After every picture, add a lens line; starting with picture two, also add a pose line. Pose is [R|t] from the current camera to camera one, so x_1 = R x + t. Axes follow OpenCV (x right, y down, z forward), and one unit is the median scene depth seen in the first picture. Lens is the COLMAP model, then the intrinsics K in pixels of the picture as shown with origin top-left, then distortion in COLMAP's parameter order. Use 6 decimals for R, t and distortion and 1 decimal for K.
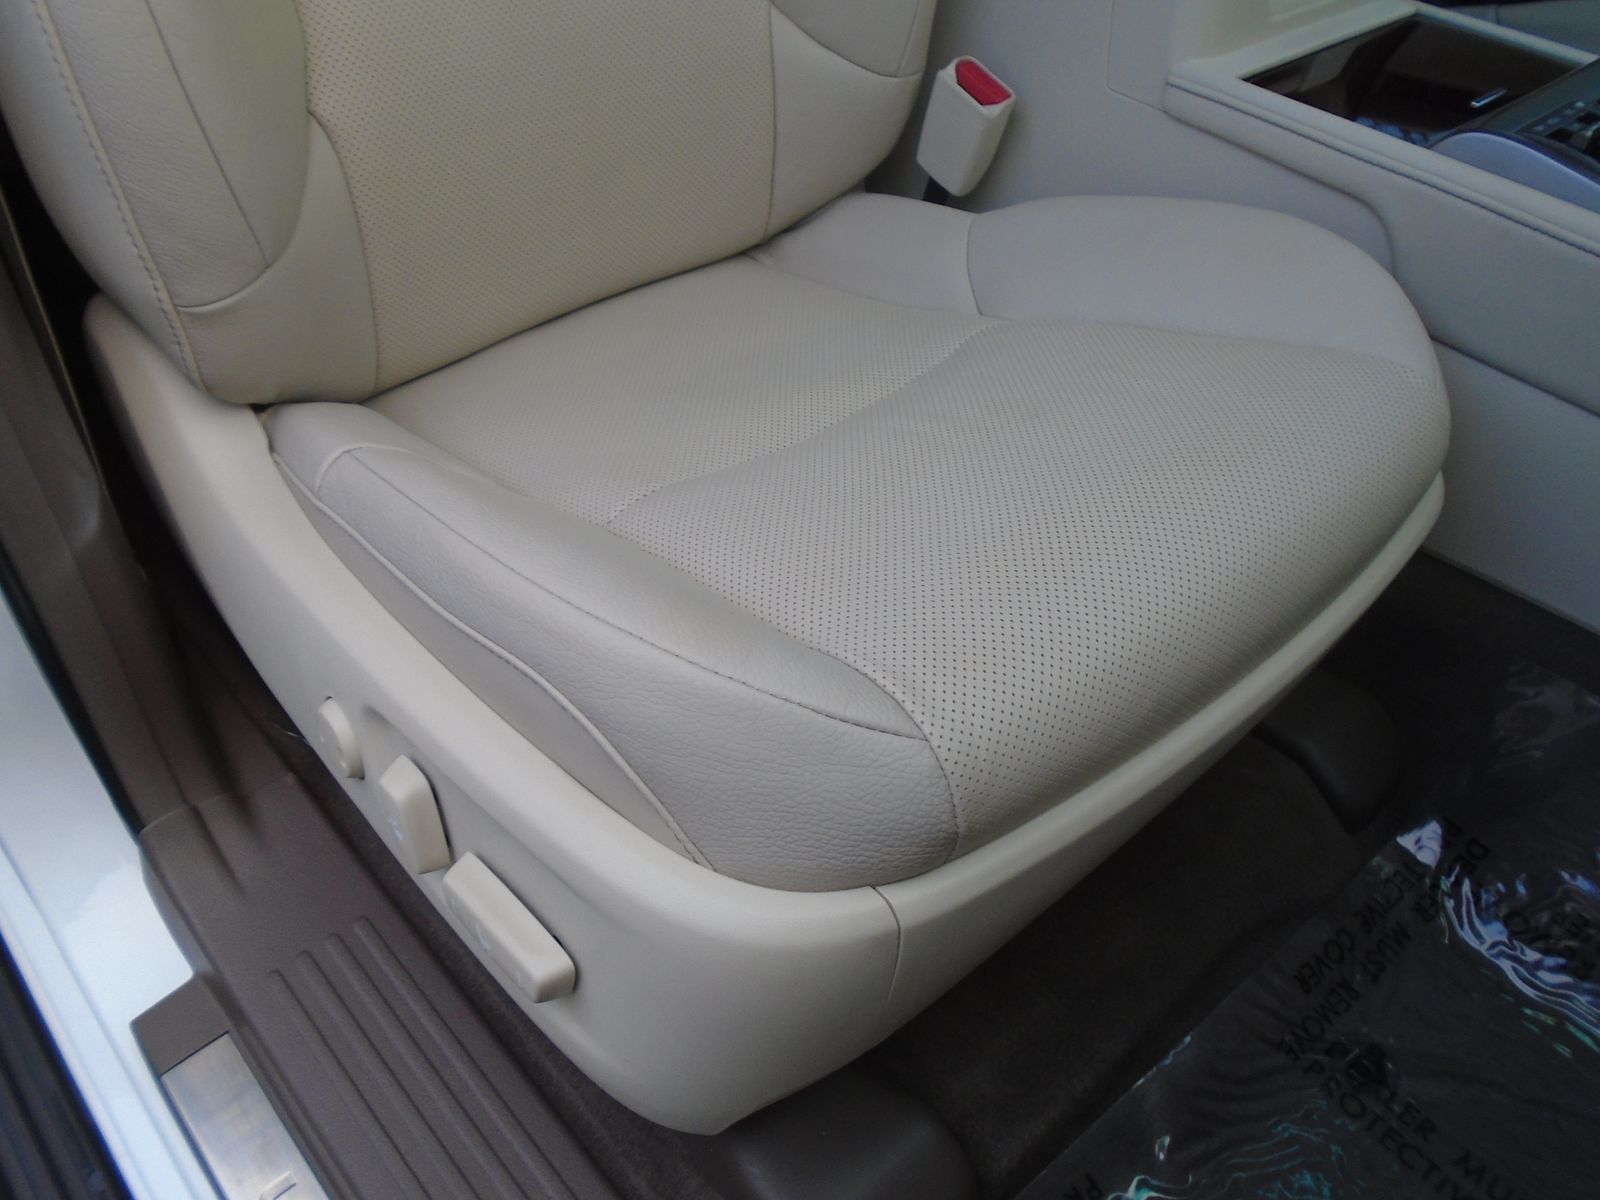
lens RADIAL K [[1251.2, 0, 796.7], [0, 1251.2, 595.8], [0, 0, 1]] dist [-0.010094, 0.002691]
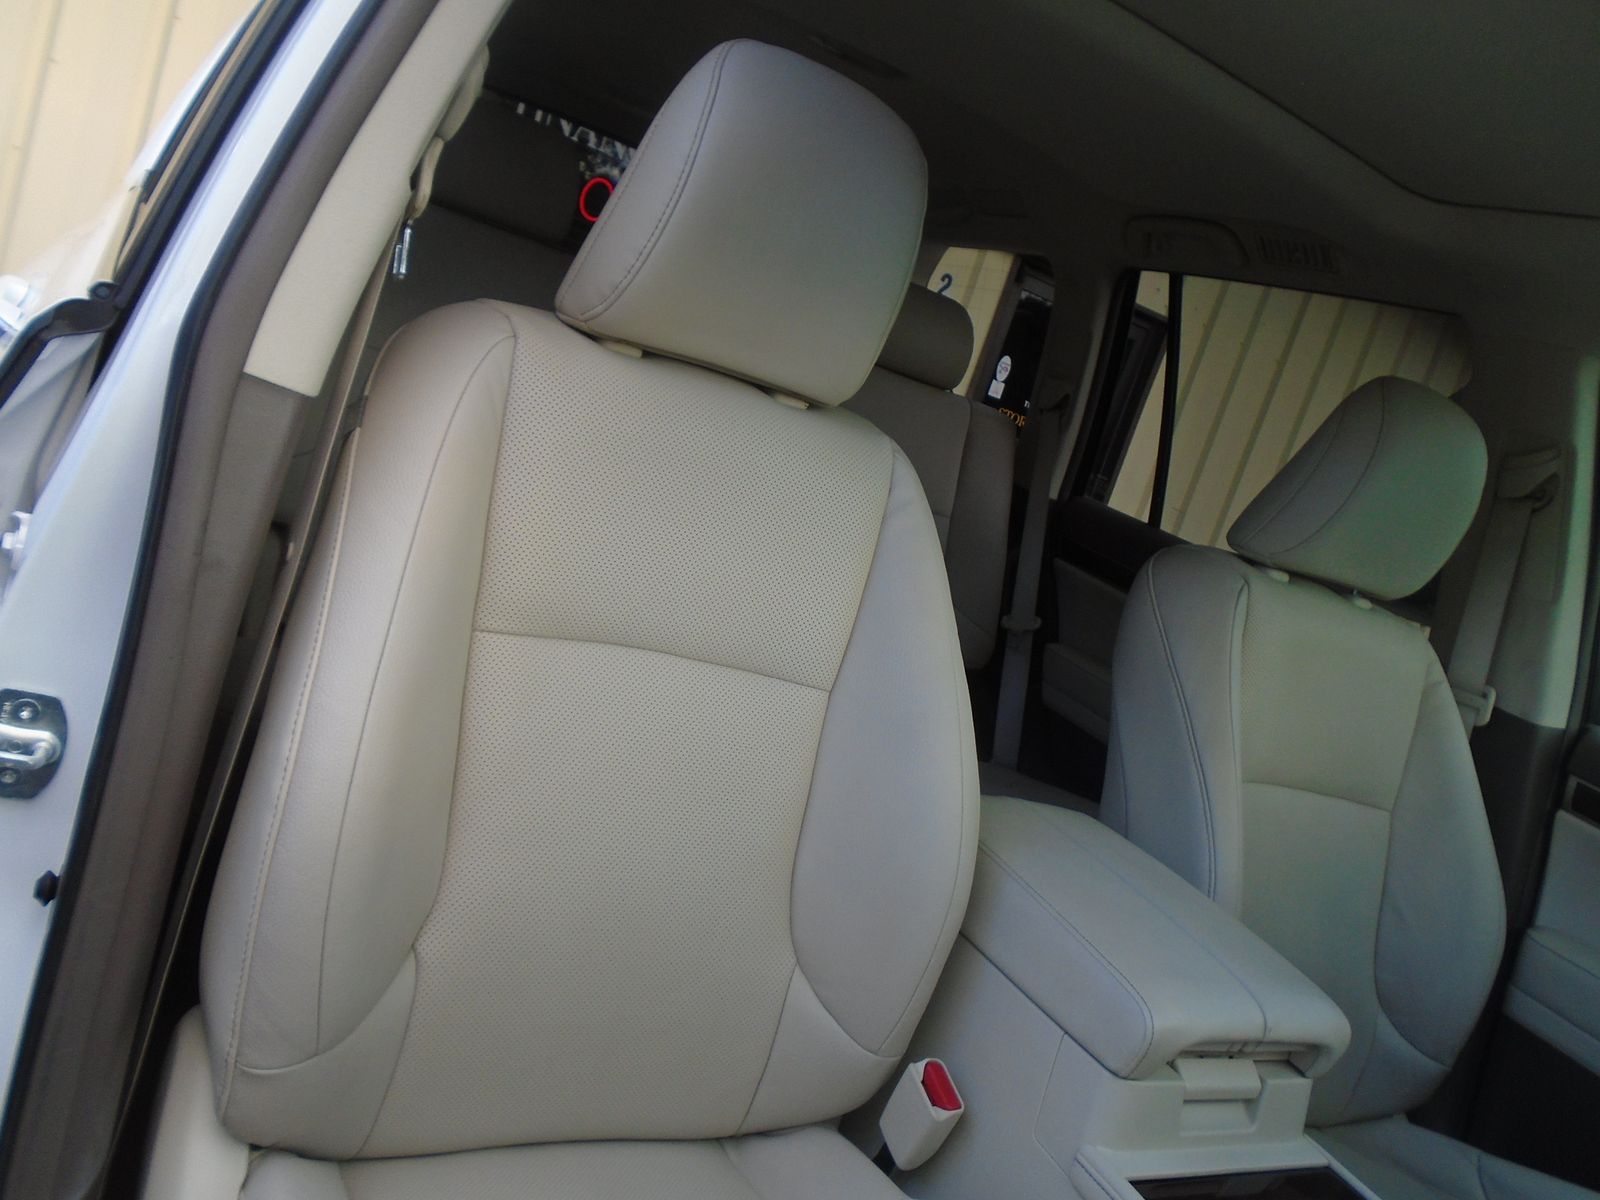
lens RADIAL K [[1251.2, 0, 796.7], [0, 1251.2, 595.8], [0, 0, 1]] dist [-0.010094, 0.002691]
pose [[0.932260, 0.306864, -0.191641, 0.128612], [-0.361508, 0.769231, -0.526873, -0.113911], [-0.014262, 0.560463, 0.828057, -0.312671]]
